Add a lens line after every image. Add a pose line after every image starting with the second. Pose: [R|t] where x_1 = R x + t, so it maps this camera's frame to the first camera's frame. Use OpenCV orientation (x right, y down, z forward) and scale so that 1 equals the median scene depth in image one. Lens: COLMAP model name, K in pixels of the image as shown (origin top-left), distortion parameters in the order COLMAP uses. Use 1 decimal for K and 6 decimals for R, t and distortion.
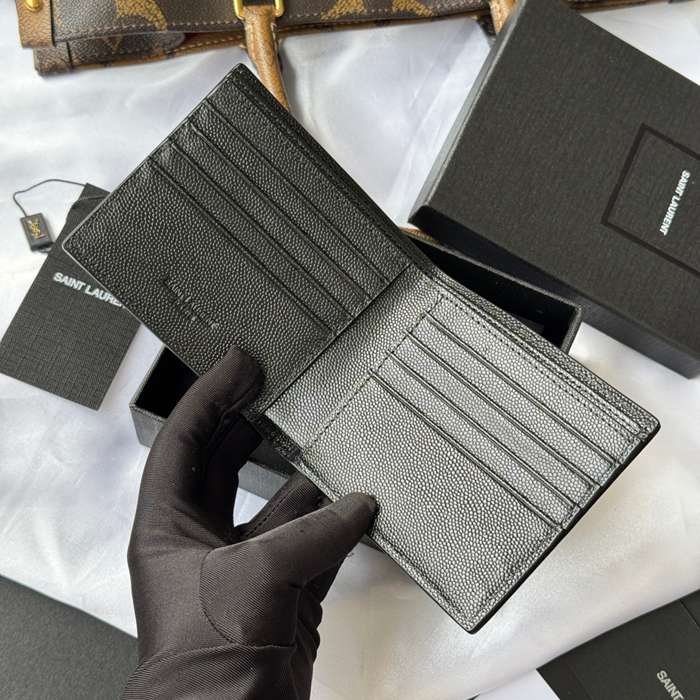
lens RADIAL K [[1595.2, 0, 351.5], [0, 1595.2, 360.3], [0, 0, 1]] dist [0.246009, -0.857239]
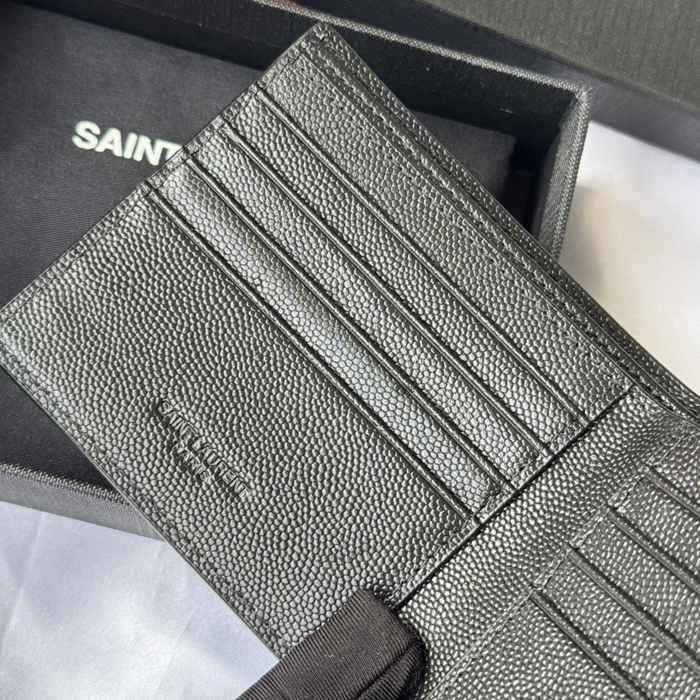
lens RADIAL K [[1453.8, 0, 354.1], [0, 1453.8, 336.8], [0, 0, 1]] dist [0.207377, -0.478502]
pose [[0.983672, -0.161910, 0.078581, 0.011756], [0.151049, 0.980120, 0.128645, -0.025696], [-0.097848, -0.114675, 0.988573, 0.482685]]
